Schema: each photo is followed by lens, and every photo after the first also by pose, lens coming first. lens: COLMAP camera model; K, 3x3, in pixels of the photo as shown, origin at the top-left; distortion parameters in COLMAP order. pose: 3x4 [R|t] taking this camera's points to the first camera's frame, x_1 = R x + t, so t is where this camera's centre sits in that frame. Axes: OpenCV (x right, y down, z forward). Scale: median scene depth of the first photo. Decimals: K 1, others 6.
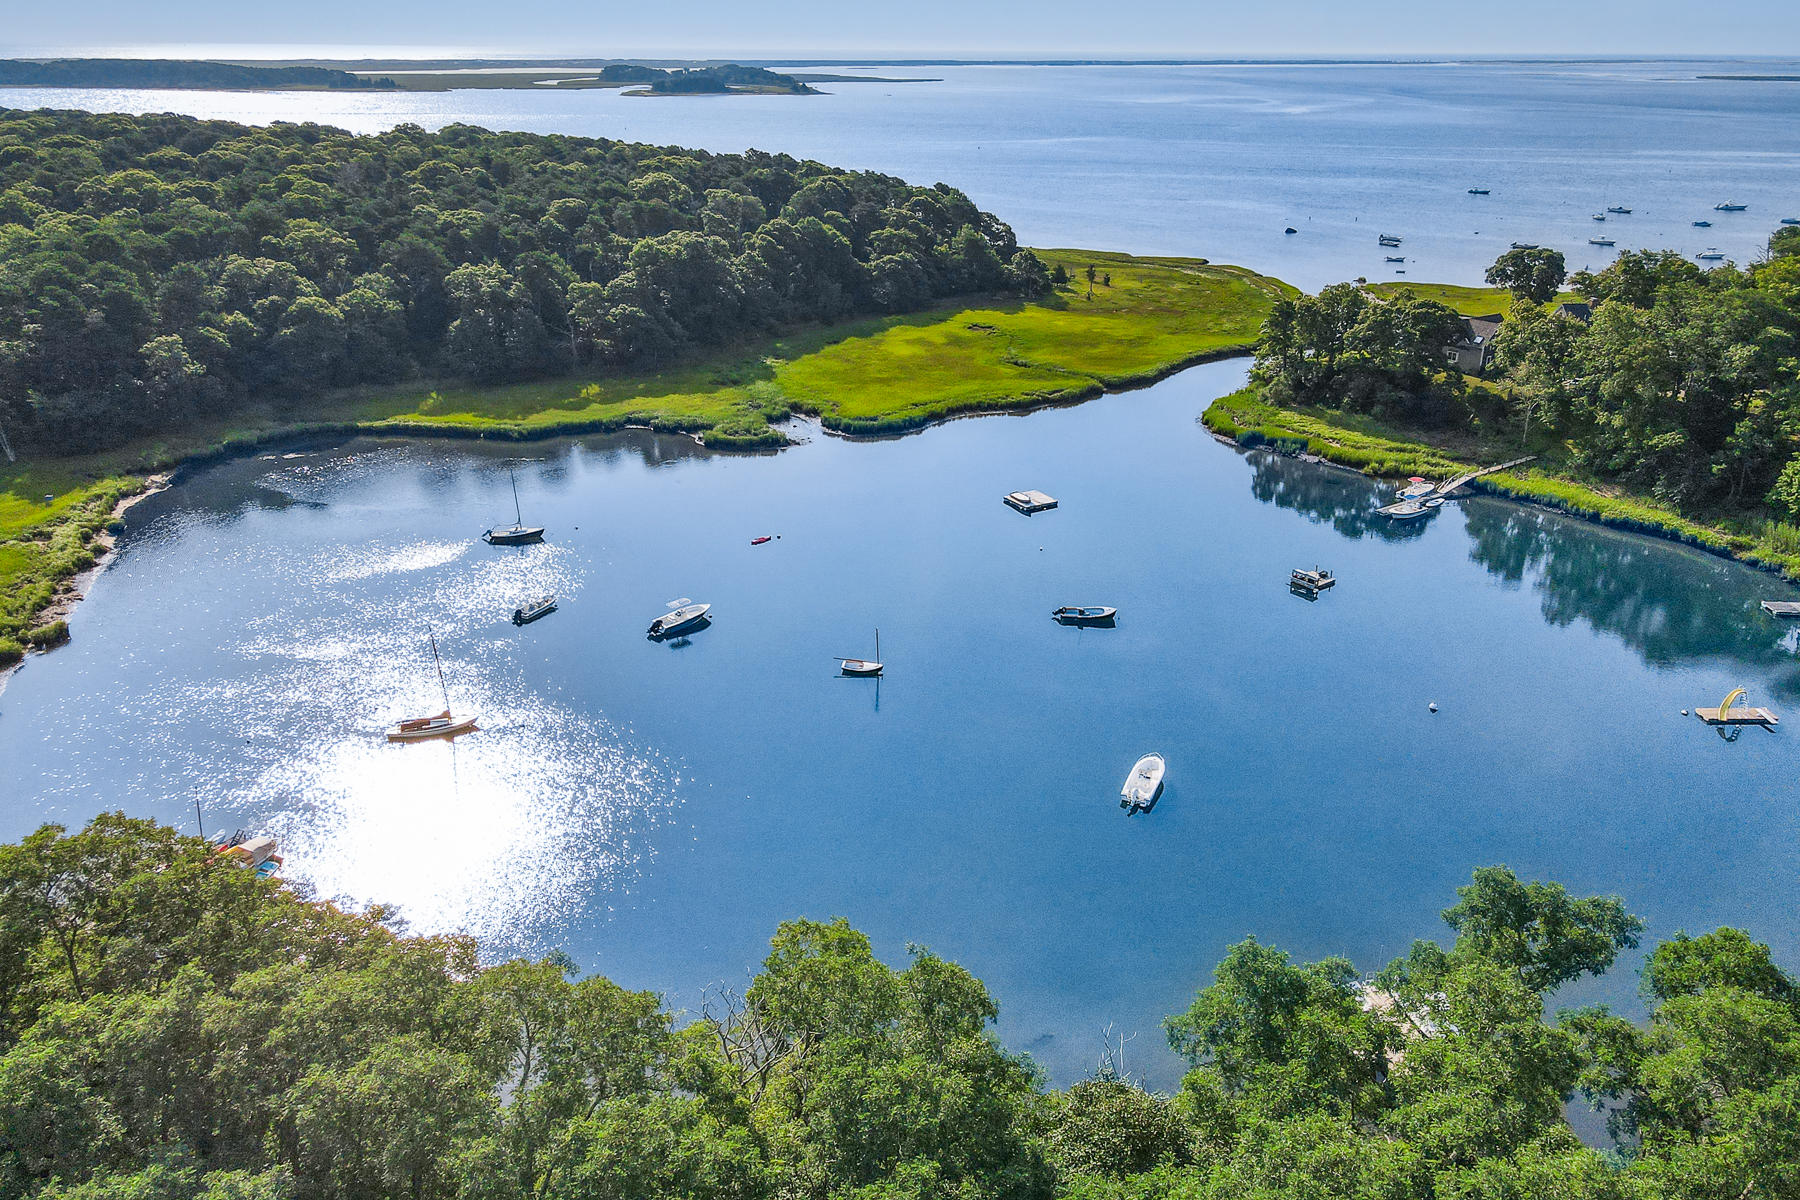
lens RADIAL K [[1324.1, 0, 903.2], [0, 1324.1, 516.0], [0, 0, 1]] dist [0.004162, 0.023220]
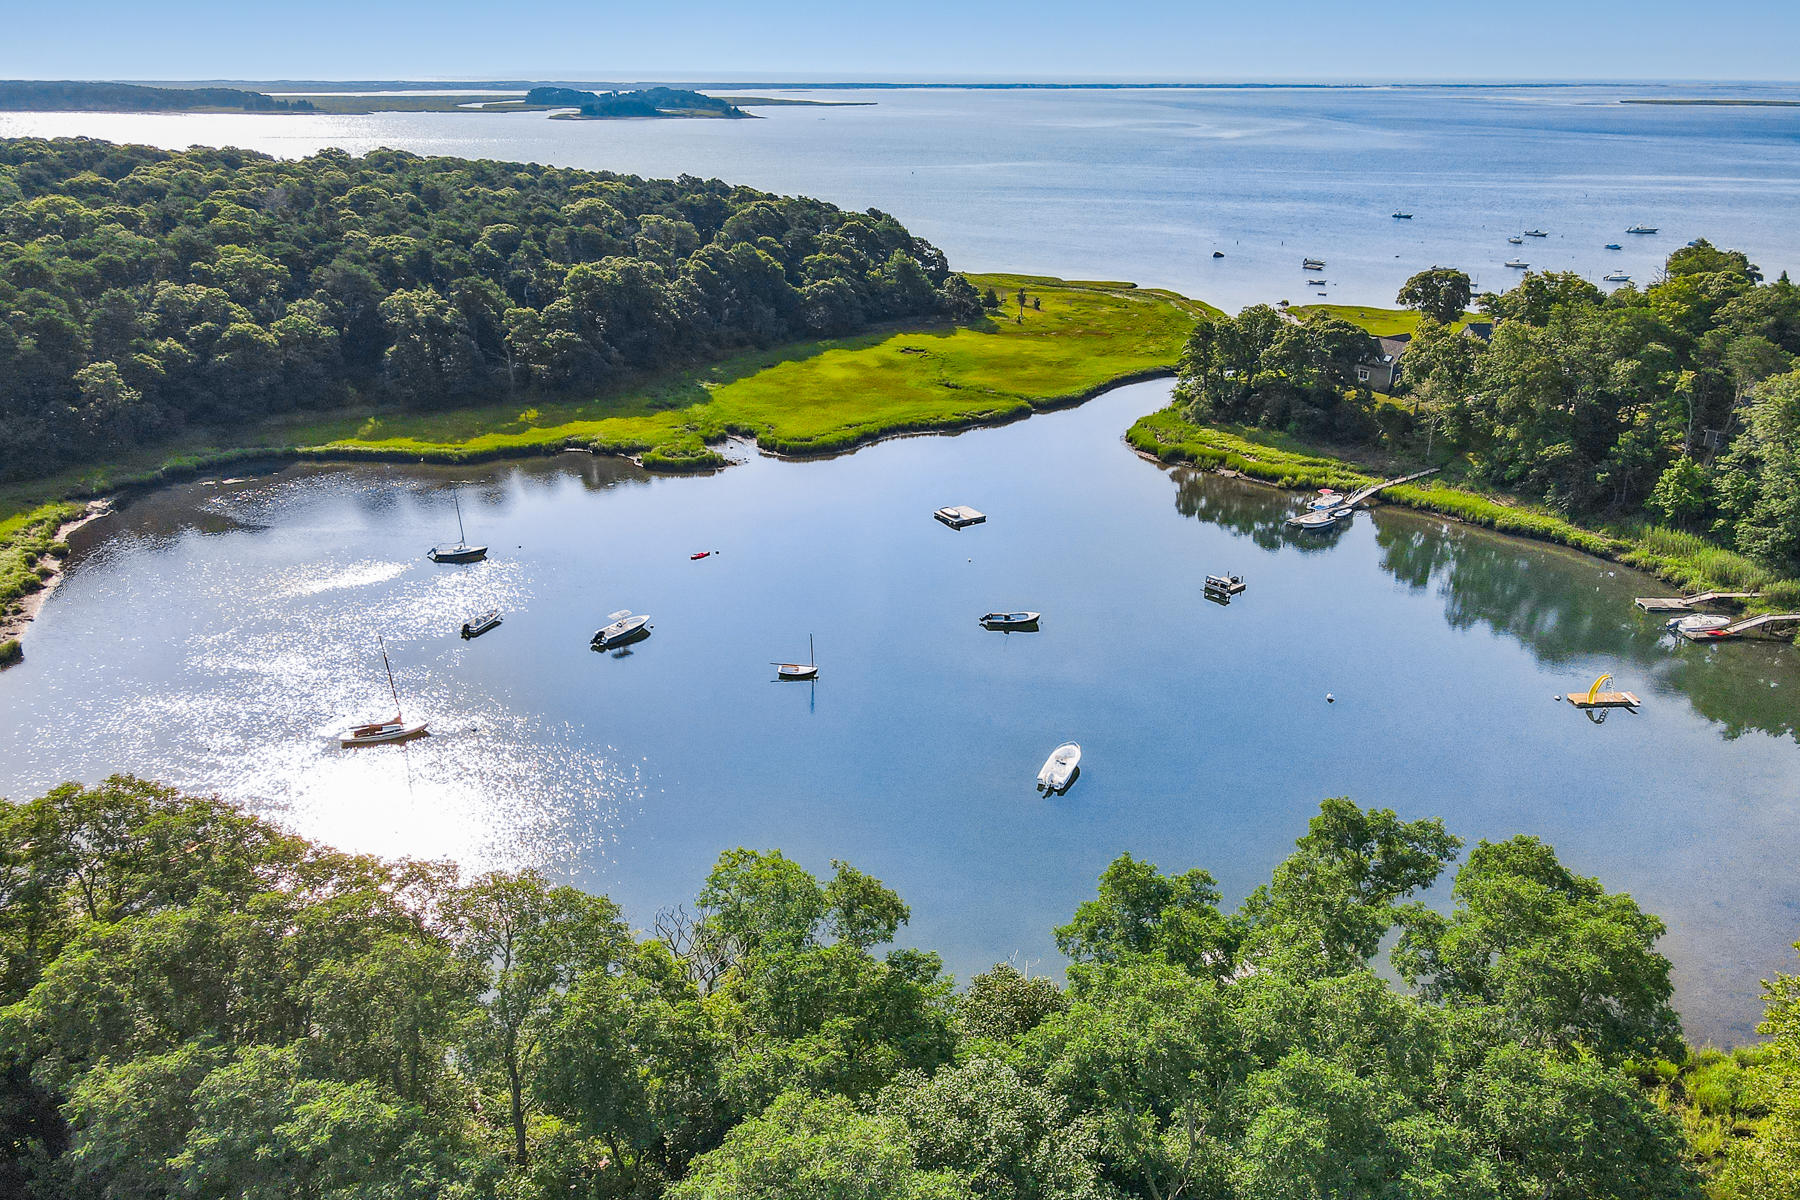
lens RADIAL K [[1327.1, 0, 900.9], [0, 1327.1, 590.9], [0, 0, 1]] dist [0.007460, 0.015728]
pose [[0.998996, -0.014396, 0.042431, 0.003675], [0.012958, 0.999339, 0.033976, 0.009126], [-0.042892, -0.033392, 0.998522, -0.032786]]
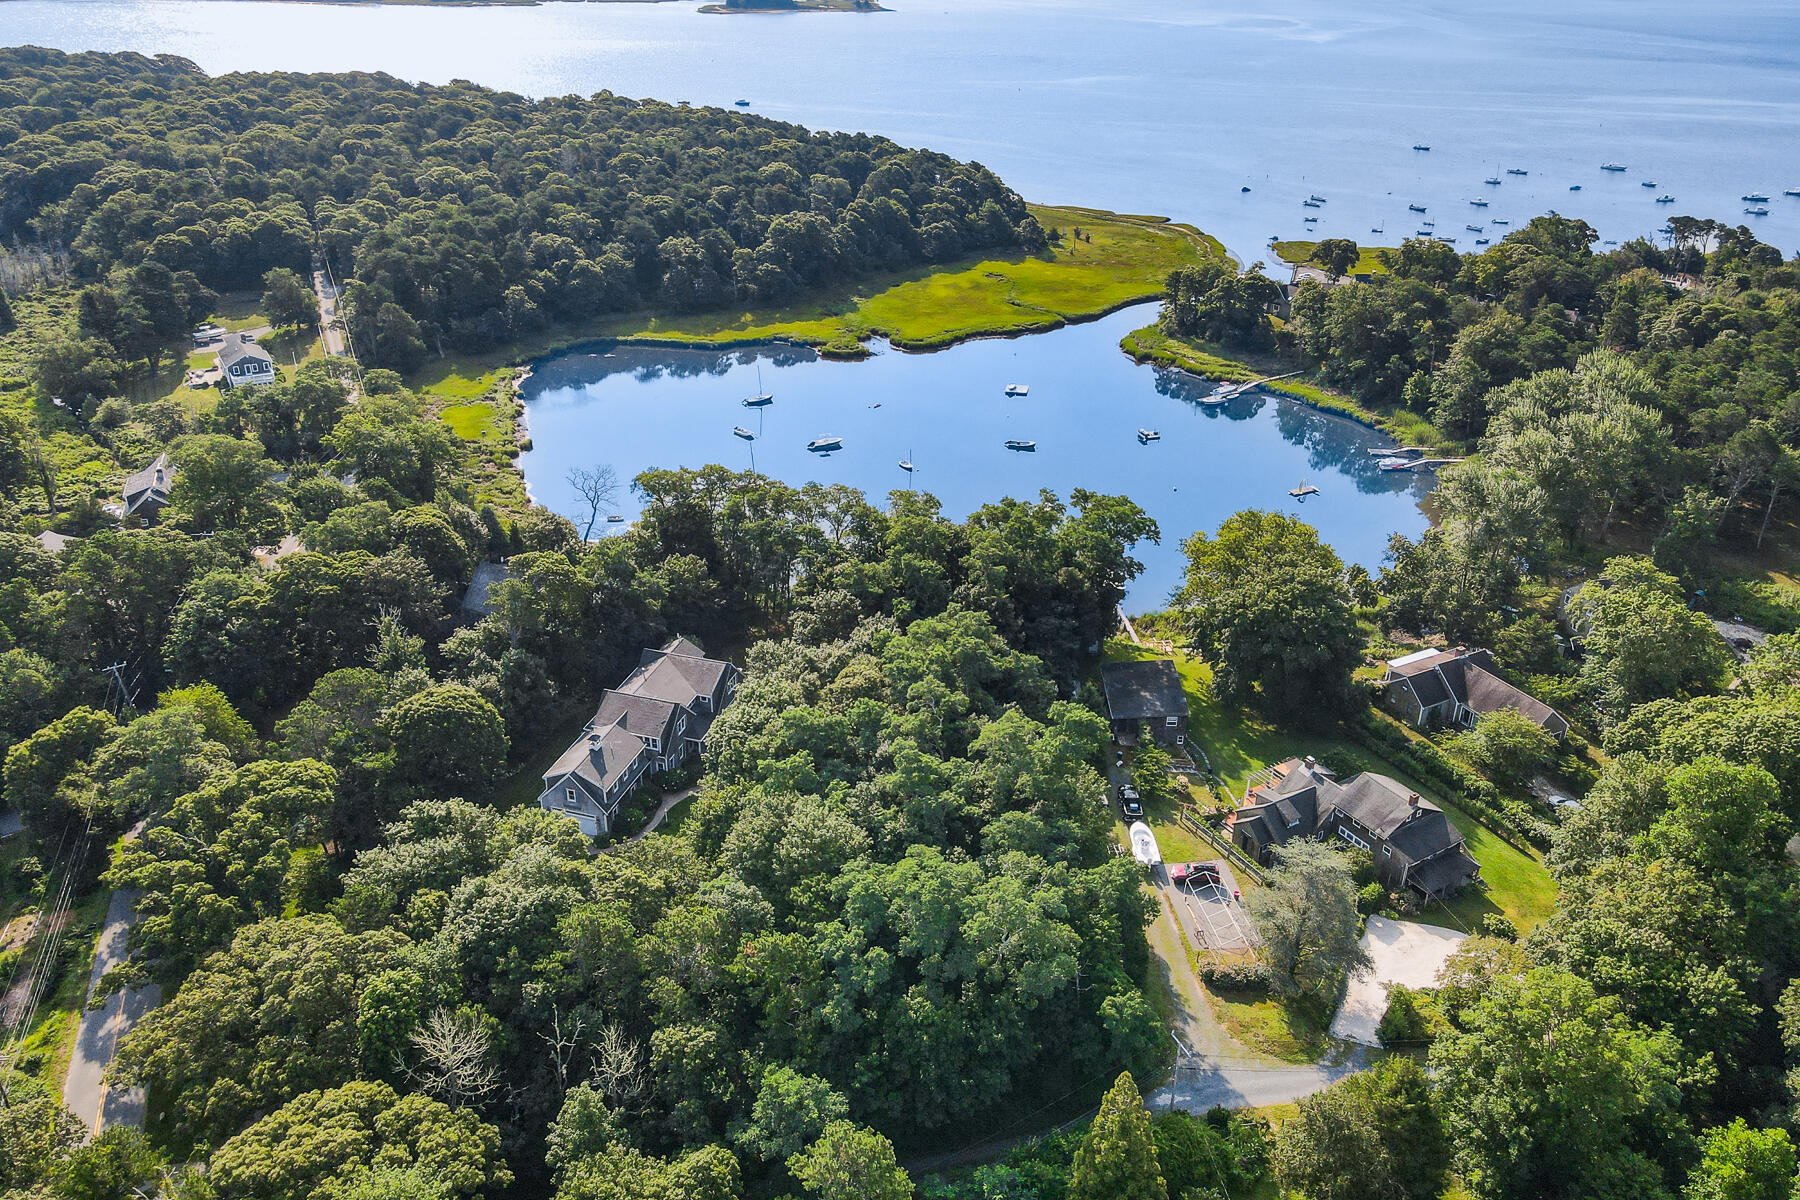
lens RADIAL K [[1324.1, 0, 903.2], [0, 1324.1, 516.0], [0, 0, 1]] dist [0.004162, 0.023220]
pose [[0.999090, 0.022943, -0.035962, 0.019458], [-0.019991, 0.996563, 0.080389, 0.013044], [0.037683, -0.079597, 0.996115, -0.649497]]
